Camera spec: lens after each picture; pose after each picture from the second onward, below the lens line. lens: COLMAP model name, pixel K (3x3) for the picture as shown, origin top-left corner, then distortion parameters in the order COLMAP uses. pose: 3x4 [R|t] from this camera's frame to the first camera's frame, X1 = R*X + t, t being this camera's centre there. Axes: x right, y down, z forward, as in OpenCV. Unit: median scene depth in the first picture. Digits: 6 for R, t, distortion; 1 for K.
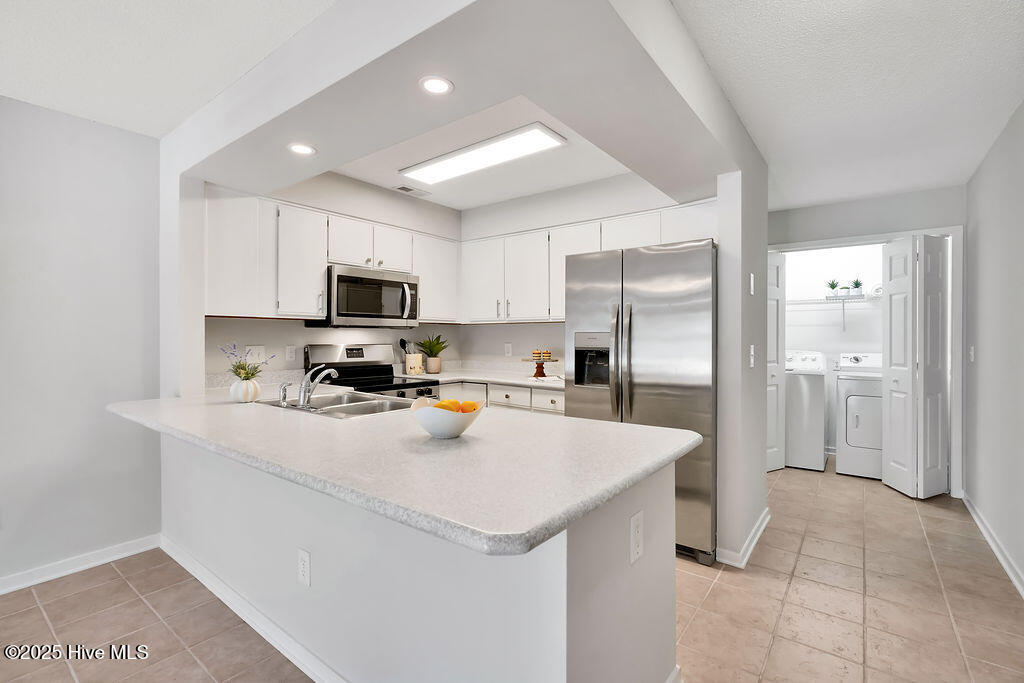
lens RADIAL K [[462.4, 0, 512.0], [0, 462.4, 341.5], [0, 0, 1]] dist [-0.002428, -0.000365]
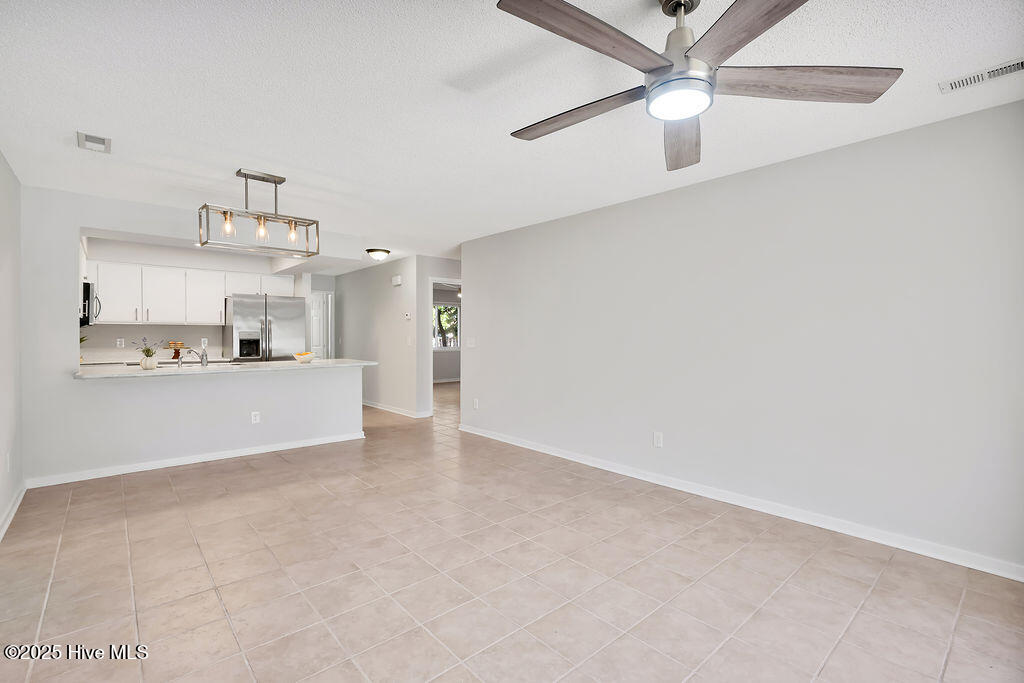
lens RADIAL K [[462.4, 0, 512.0], [0, 462.4, 341.5], [0, 0, 1]] dist [-0.002428, -0.000365]
pose [[0.200838, -0.015385, 0.979504, -1.324153], [0.009205, 0.999862, 0.013818, 0.006309], [-0.979581, 0.006241, 0.200952, -0.492042]]
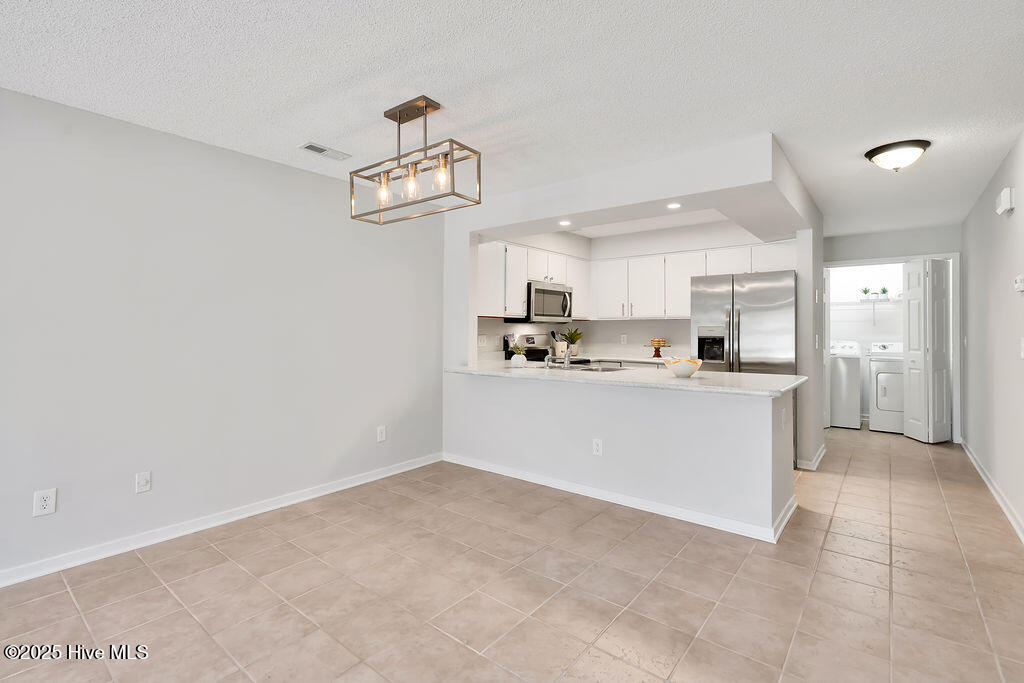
lens RADIAL K [[472.4, 0, 511.0], [0, 472.4, 329.4], [0, 0, 1]] dist [-0.003222, -0.000076]
pose [[0.999620, 0.001447, -0.027517, -0.357986], [-0.001761, 0.999934, -0.011376, 0.006796], [0.027499, 0.011420, 0.999557, -0.476356]]
